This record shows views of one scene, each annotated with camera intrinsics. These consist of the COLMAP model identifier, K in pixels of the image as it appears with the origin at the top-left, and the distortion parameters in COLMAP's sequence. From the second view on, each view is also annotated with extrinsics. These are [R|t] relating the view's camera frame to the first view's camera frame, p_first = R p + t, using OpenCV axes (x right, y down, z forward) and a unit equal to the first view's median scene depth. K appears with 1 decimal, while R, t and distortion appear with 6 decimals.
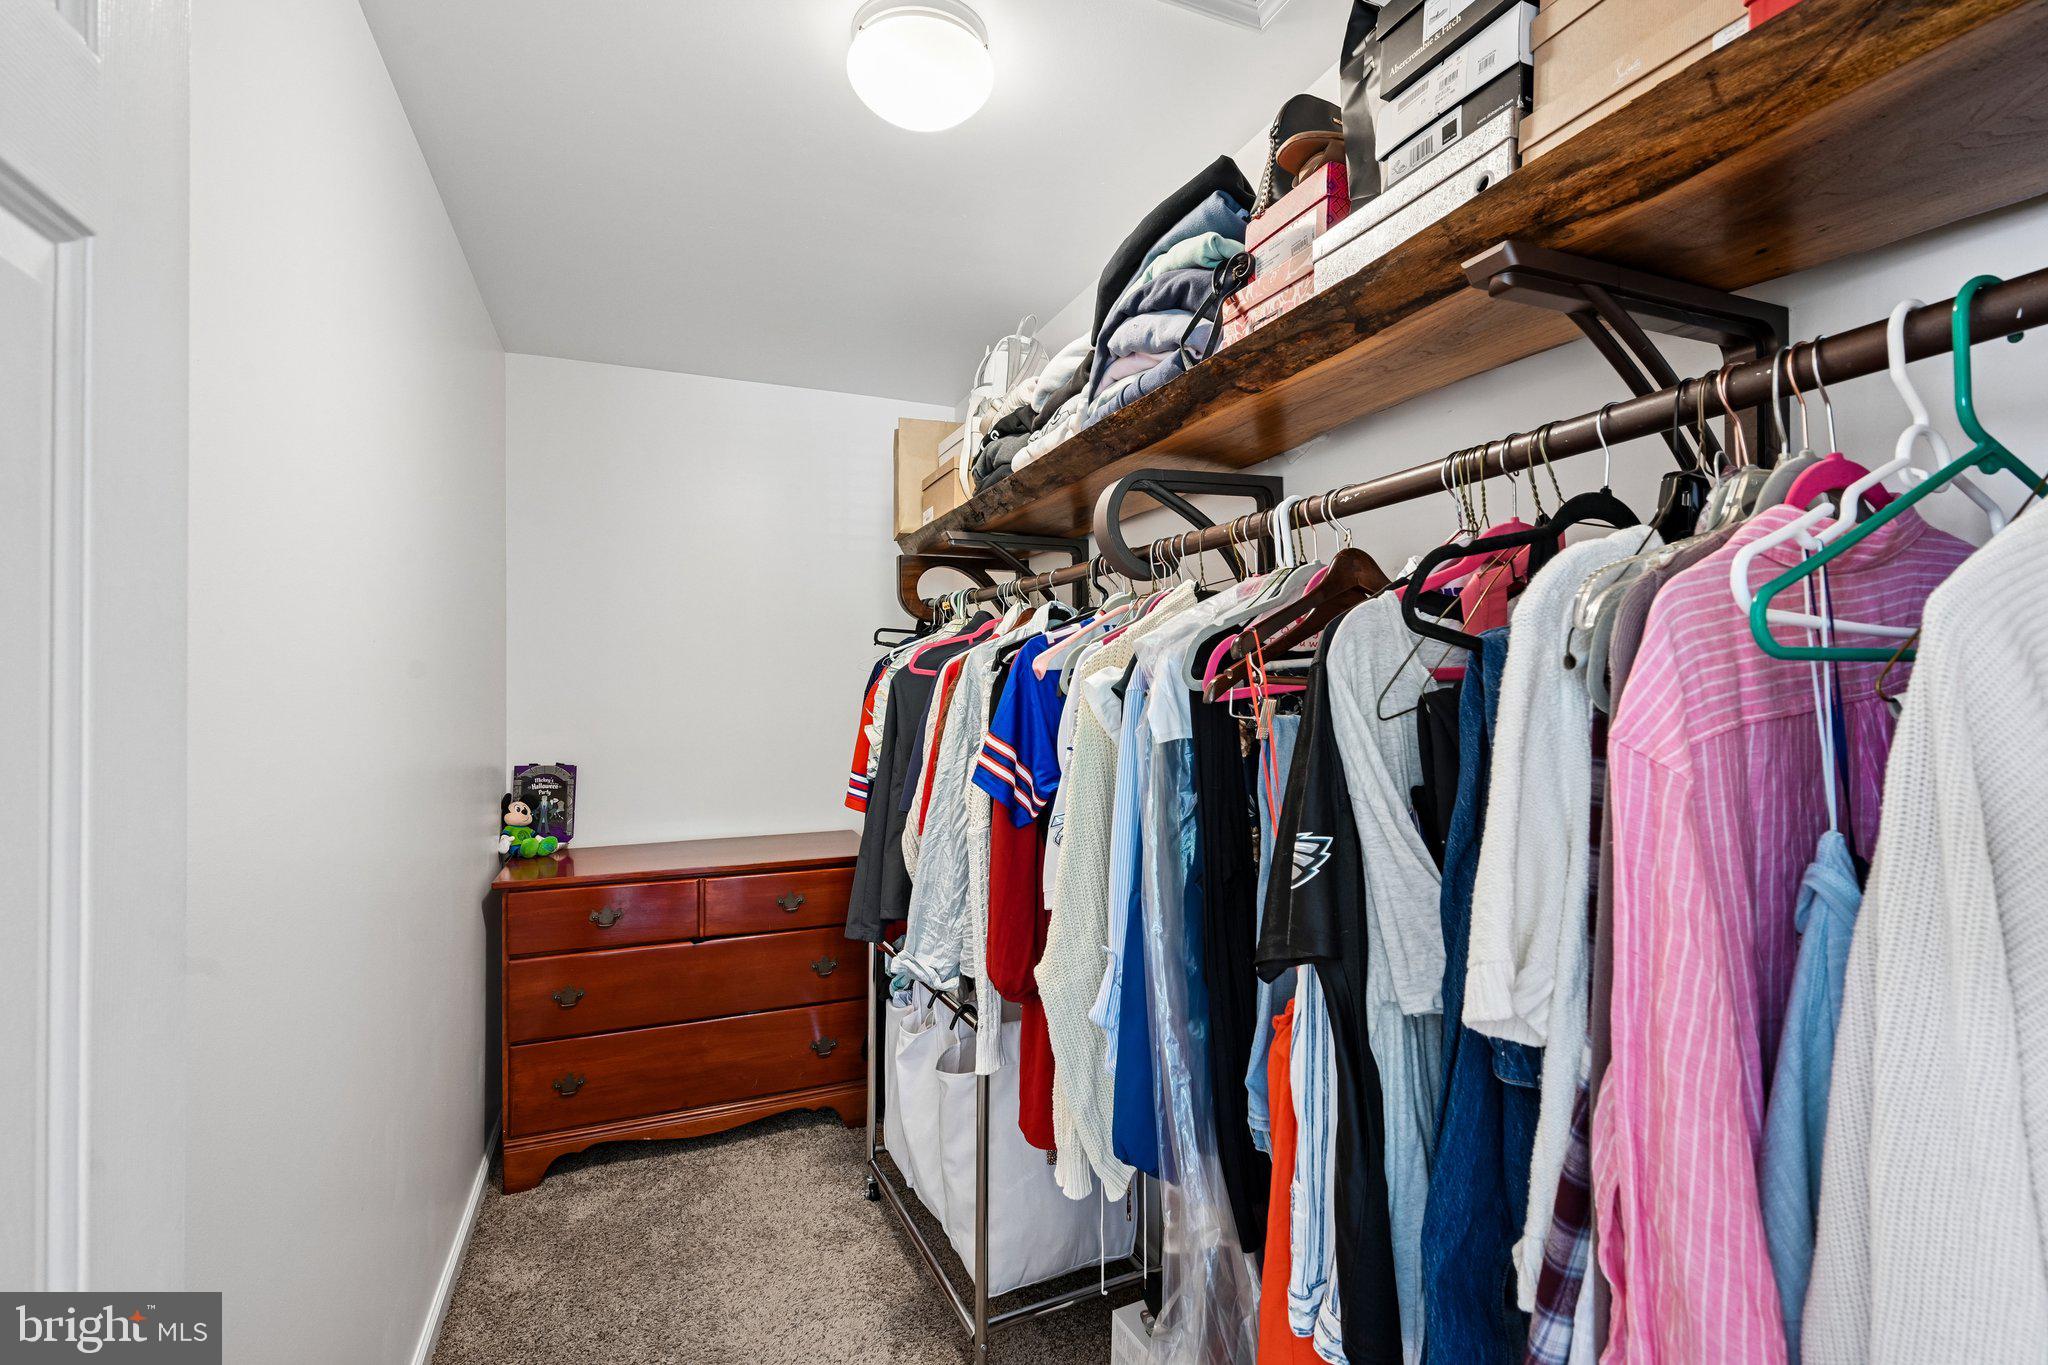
lens RADIAL K [[902.2, 0, 1031.8], [0, 902.2, 679.0], [0, 0, 1]] dist [-0.000293, -0.000186]
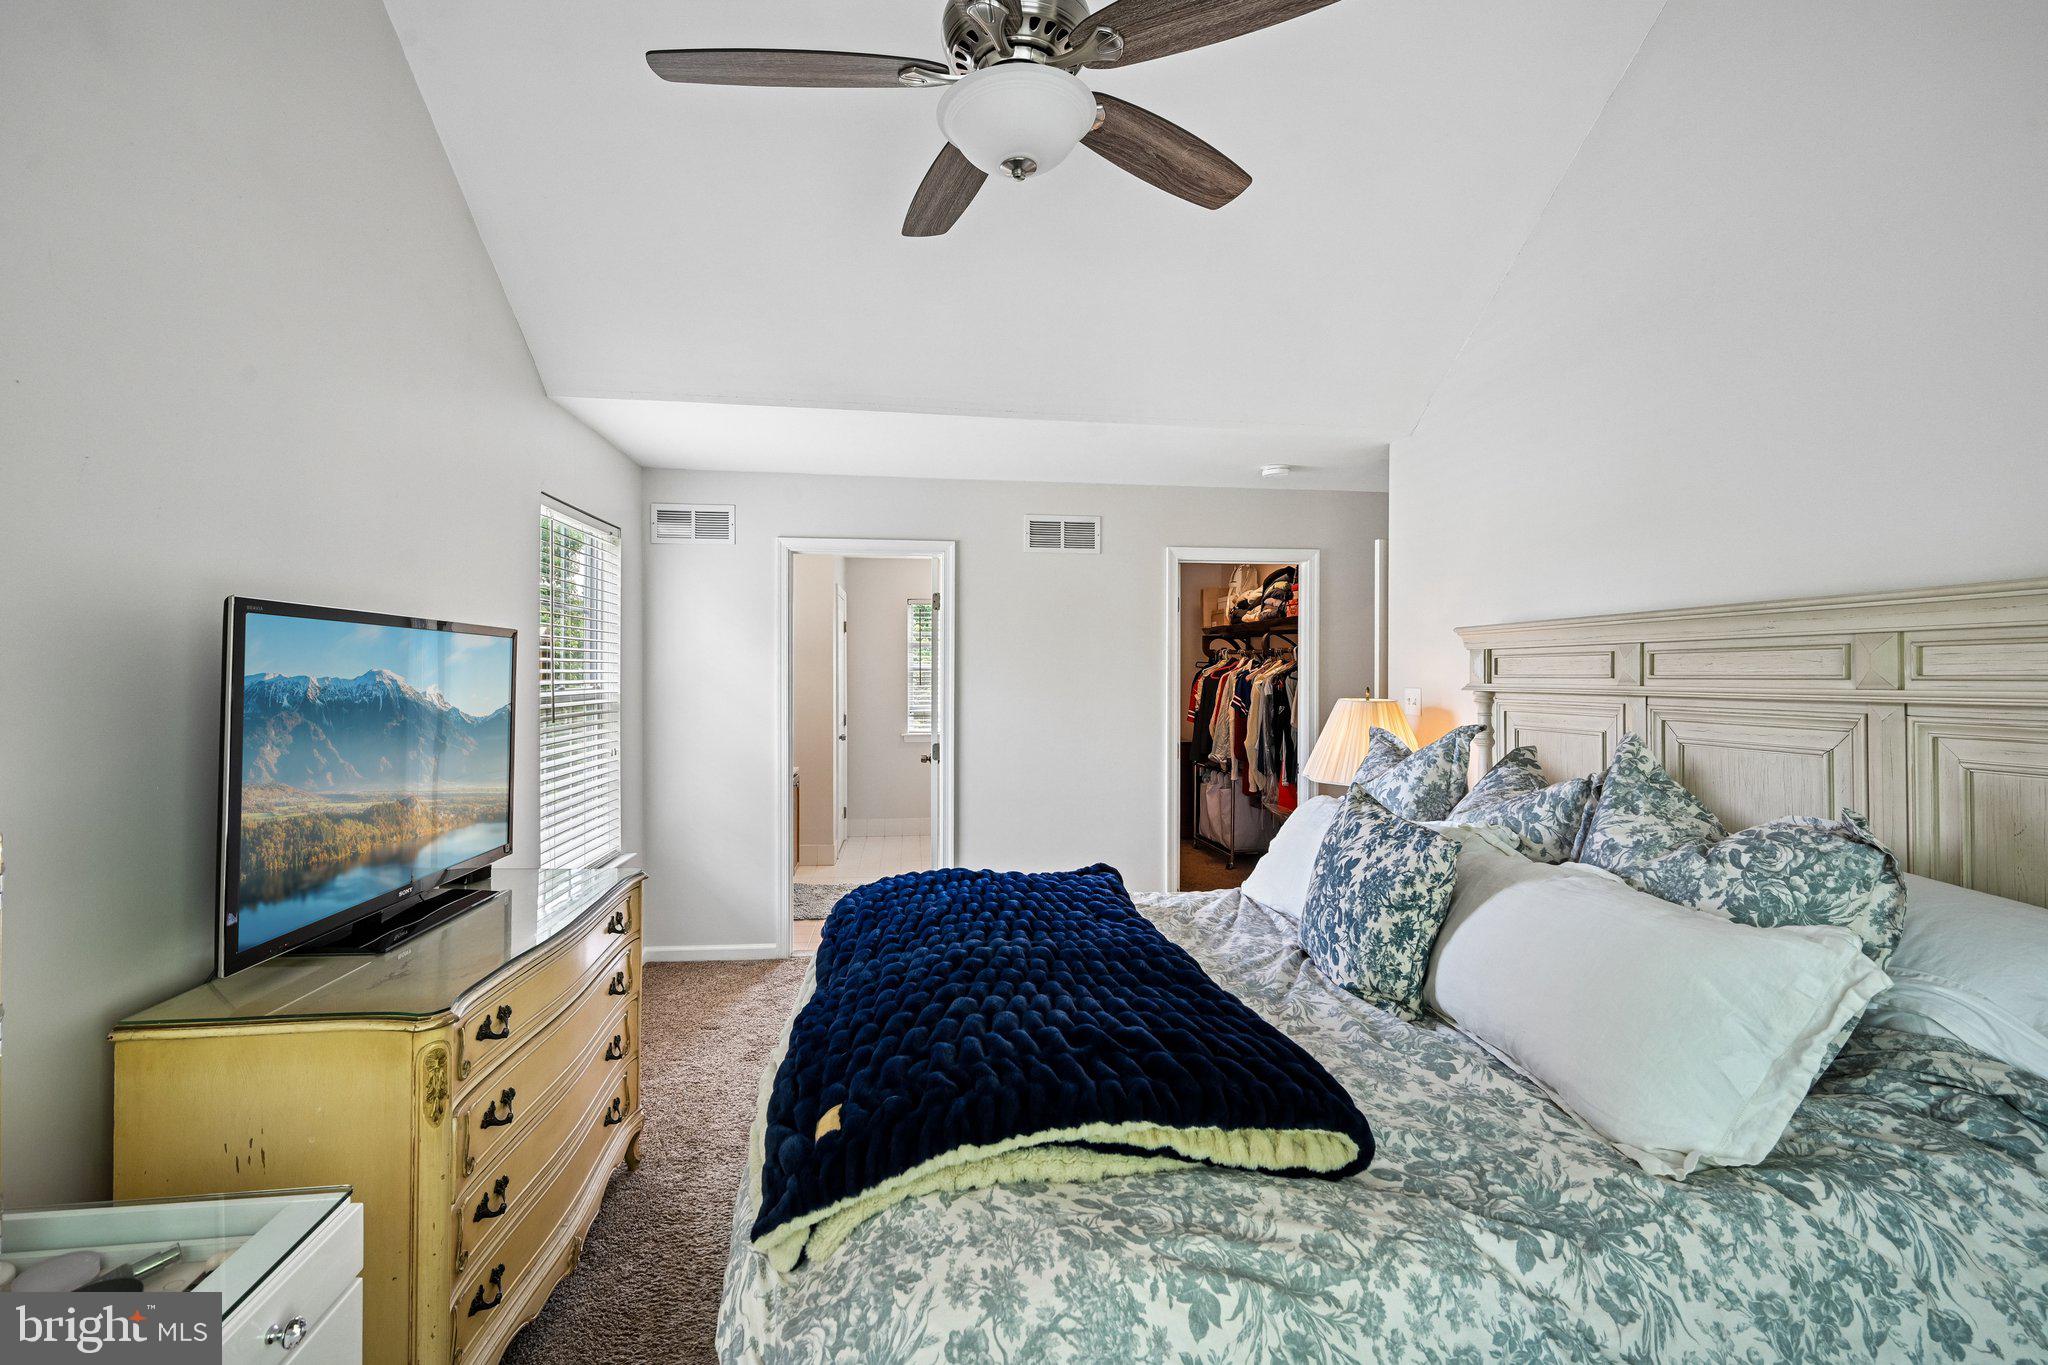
lens RADIAL K [[902.2, 0, 1031.8], [0, 902.2, 679.0], [0, 0, 1]] dist [-0.000293, -0.000186]
pose [[0.965111, 0.008038, -0.261718, 0.103628], [-0.004001, 0.999865, 0.015952, -0.055655], [0.261811, -0.014349, 0.965013, -2.461891]]
